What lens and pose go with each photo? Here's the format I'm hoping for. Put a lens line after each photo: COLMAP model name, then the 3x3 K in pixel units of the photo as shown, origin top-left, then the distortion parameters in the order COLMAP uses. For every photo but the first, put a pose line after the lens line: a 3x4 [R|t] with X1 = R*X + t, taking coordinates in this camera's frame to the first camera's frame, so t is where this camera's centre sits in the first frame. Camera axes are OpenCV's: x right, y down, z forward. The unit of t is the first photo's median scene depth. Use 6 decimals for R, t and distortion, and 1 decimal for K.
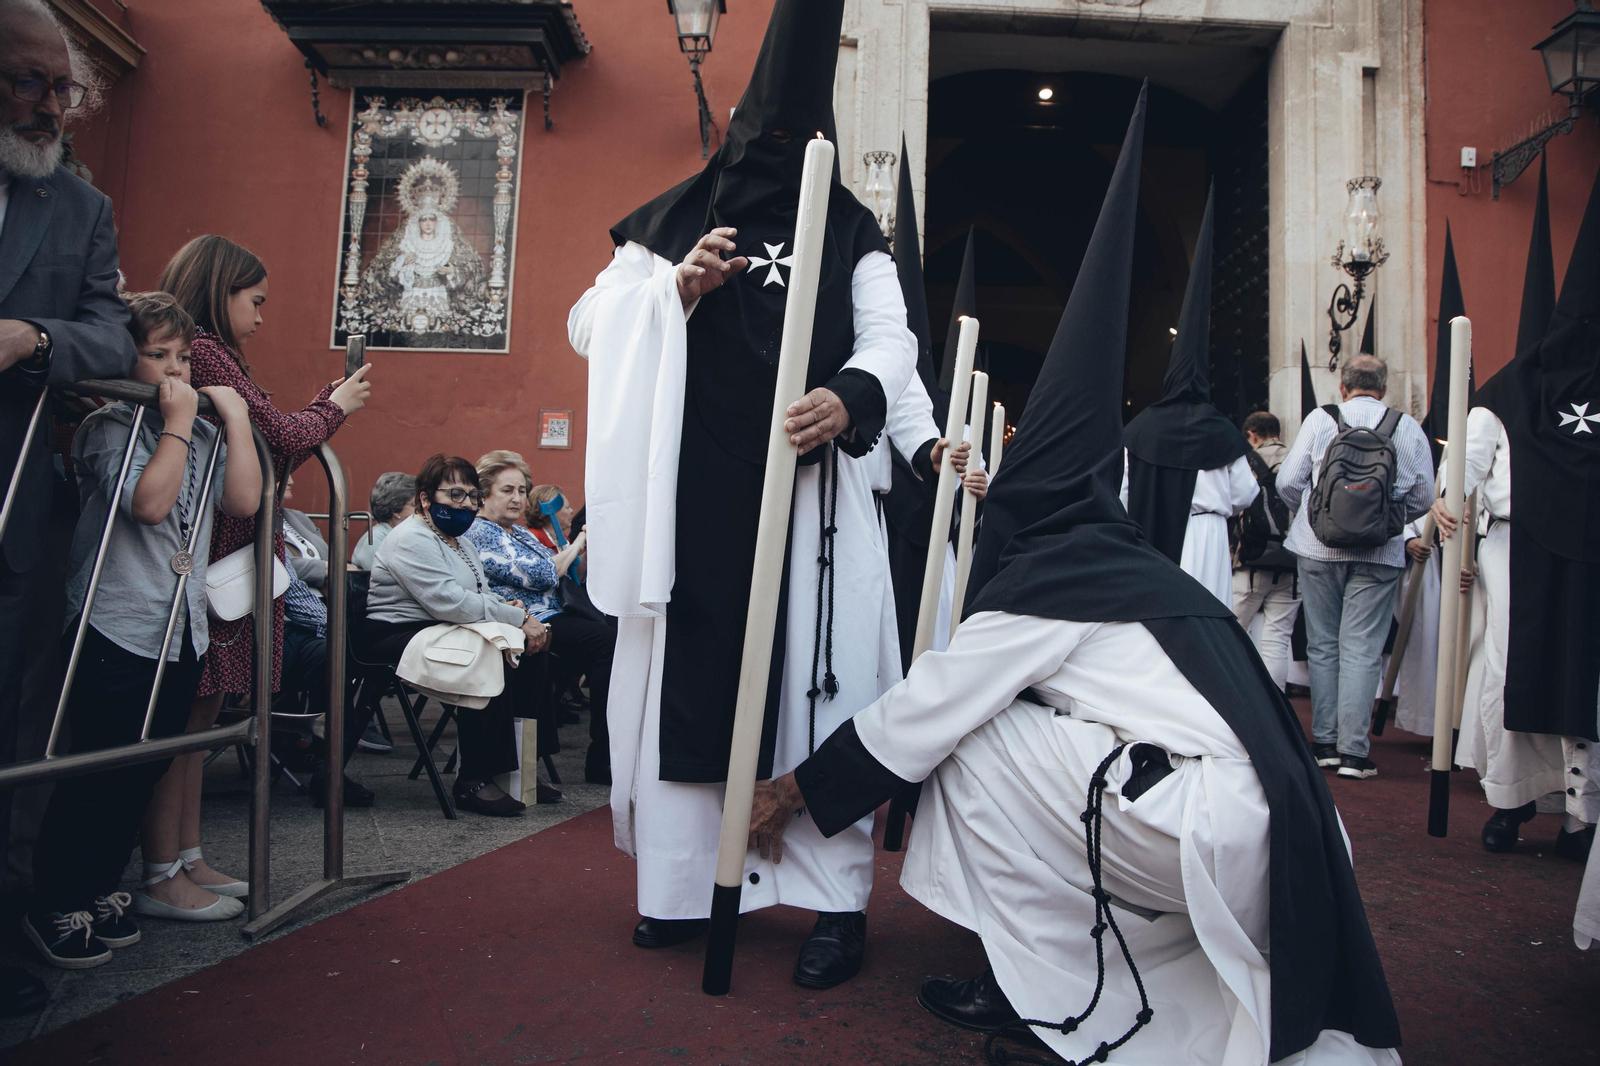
lens RADIAL K [[1090.0, 0, 806.7], [0, 1090.0, 536.6], [0, 0, 1]] dist [-0.118286, 0.065873]
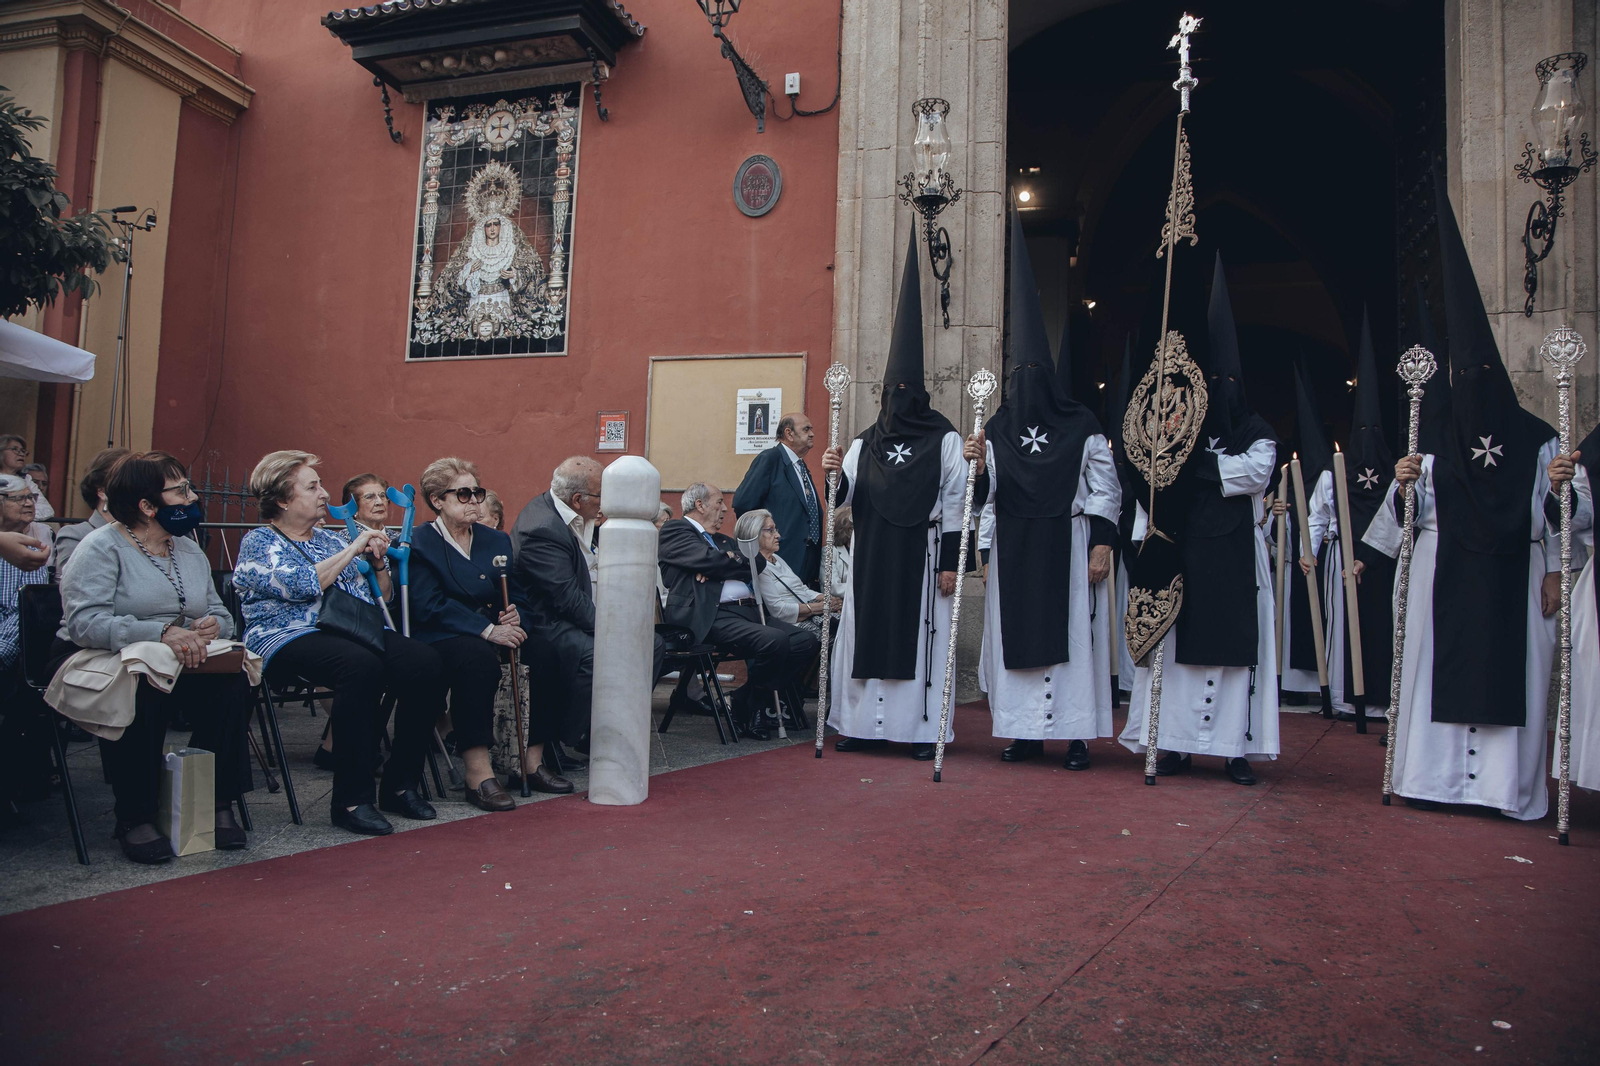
lens RADIAL K [[1090.0, 0, 799.3], [0, 1090.0, 537.2], [0, 0, 1]] dist [-0.118286, 0.065873]
pose [[0.964089, -0.016631, -0.265059, 0.177383], [0.014881, 0.999852, -0.008609, 0.004008], [0.265163, 0.004355, 0.964194, 0.124309]]
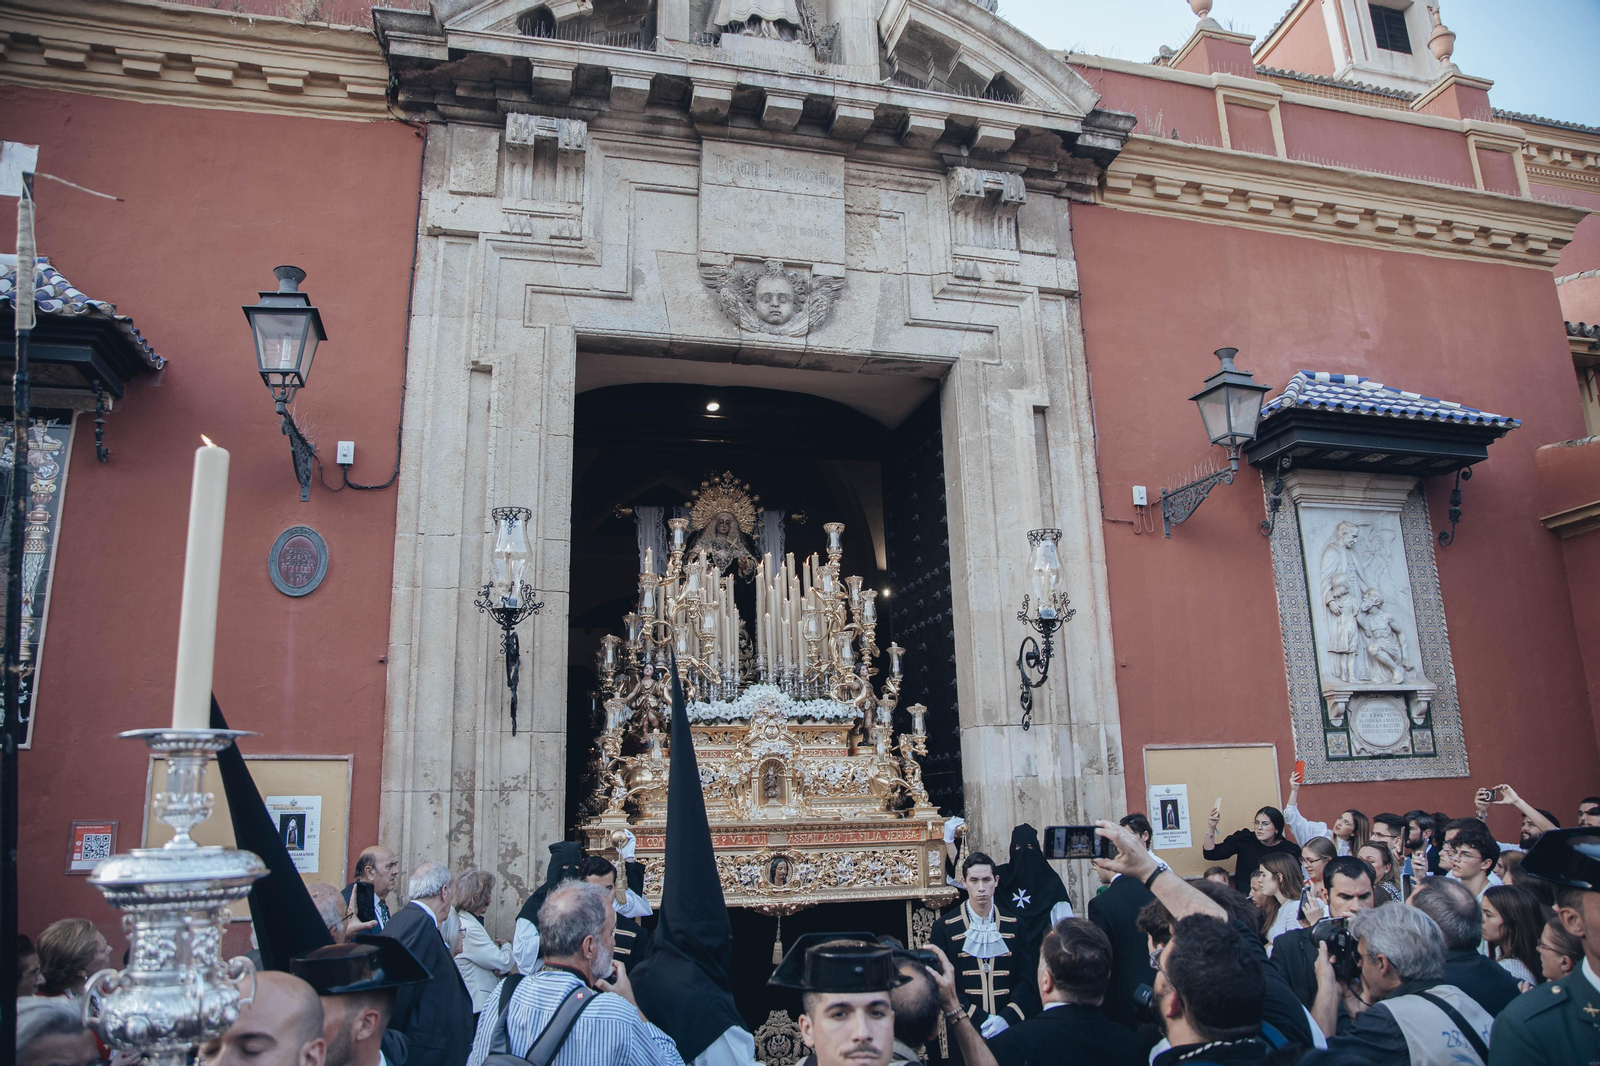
lens RADIAL K [[1097.3, 0, 803.0], [0, 1097.3, 538.9], [0, 0, 1]] dist [-0.115371, 0.057446]
pose [[0.963961, -0.001331, 0.266039, 0.056931], [0.053124, 0.980811, -0.187582, -0.148071], [-0.260684, 0.194955, 0.945535, 0.122467]]
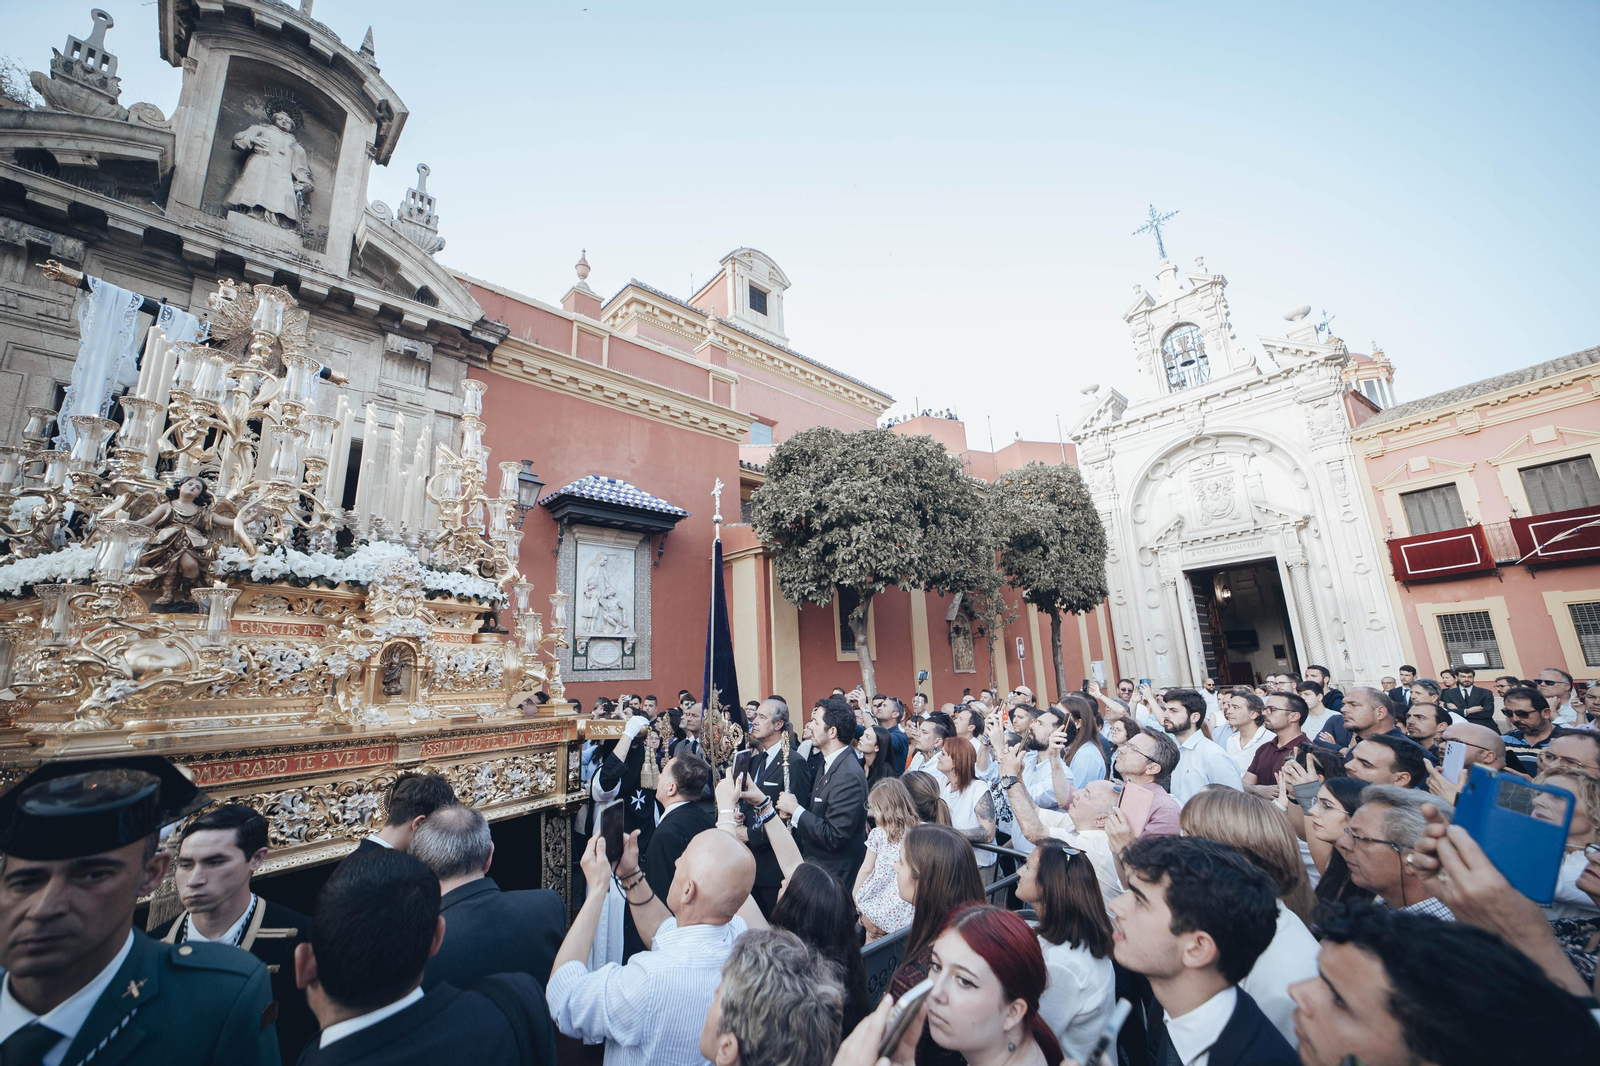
lens RADIAL K [[625.8, 0, 805.9], [0, 625.8, 543.1], [0, 0, 1]] dist [-0.036812, 0.008803]
pose [[0.692081, 0.080963, 0.717265, 0.243416], [0.043828, 0.987143, -0.153715, -0.144041], [-0.720488, 0.137819, 0.679634, -0.164075]]
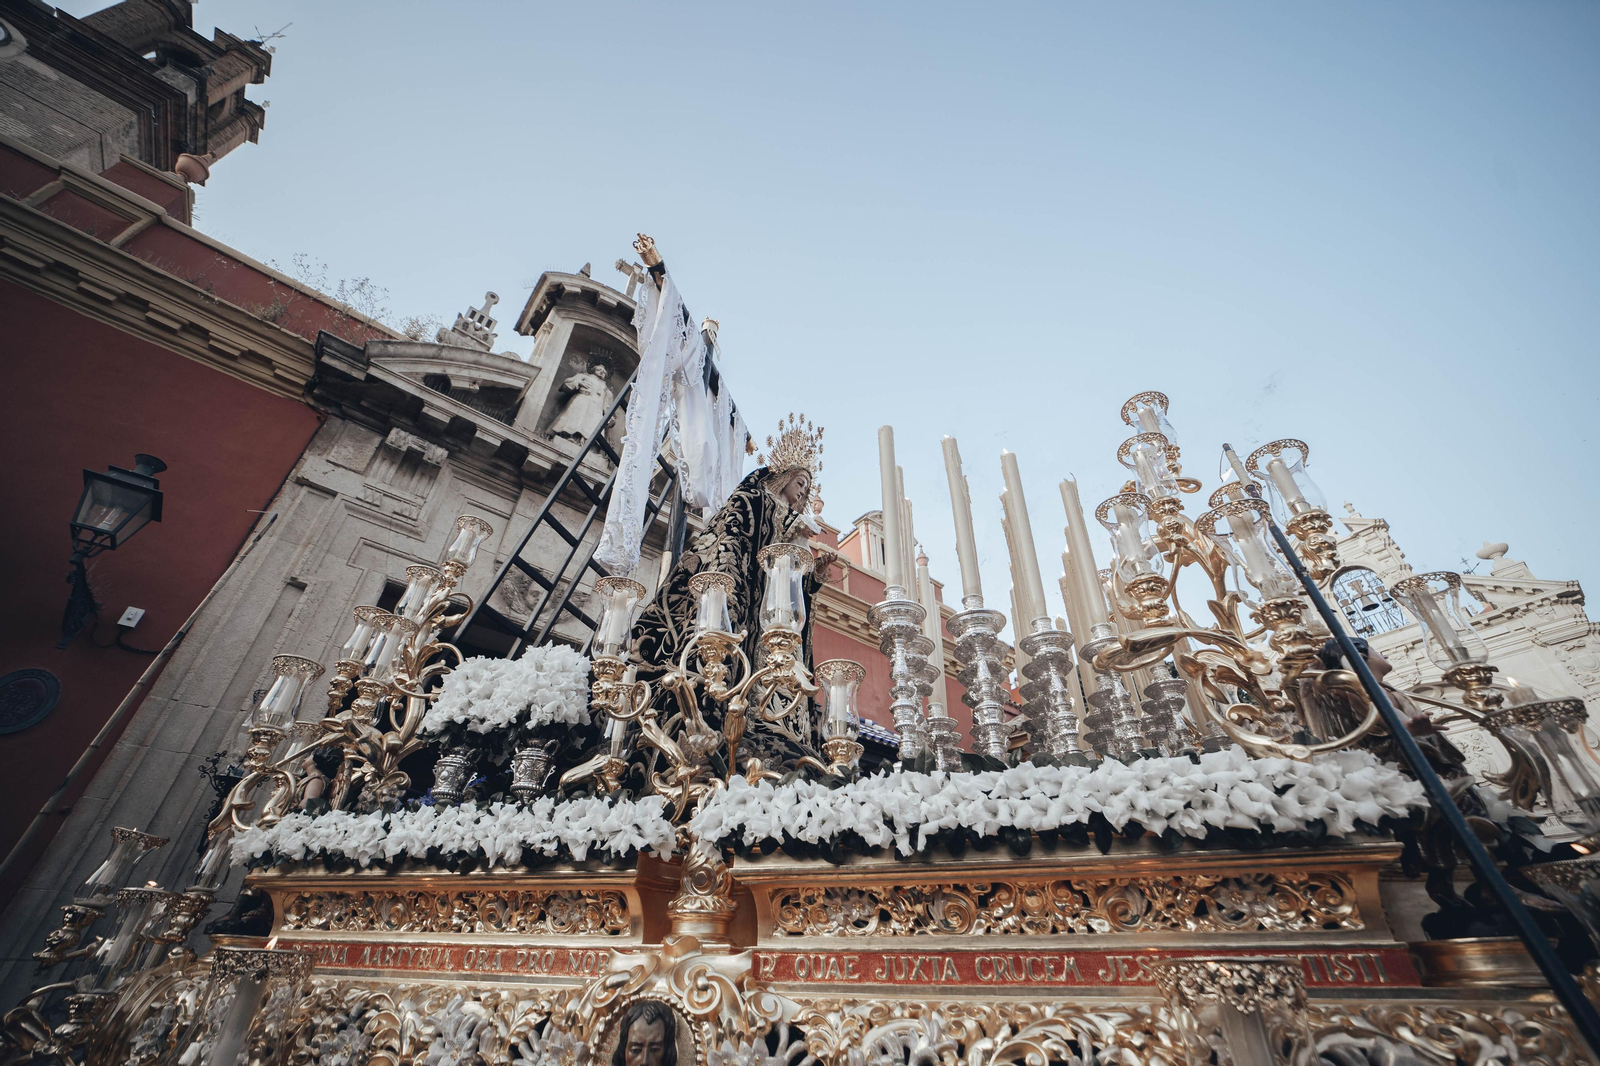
lens RADIAL K [[625.8, 0, 801.4], [0, 625.8, 539.7], [0, 0, 1]] dist [-0.036812, 0.008803]
pose [[0.758902, 0.356704, 0.544820, 0.074891], [0.001399, 0.835740, -0.549124, -0.144103], [-0.651203, 0.417493, 0.633746, 0.215092]]
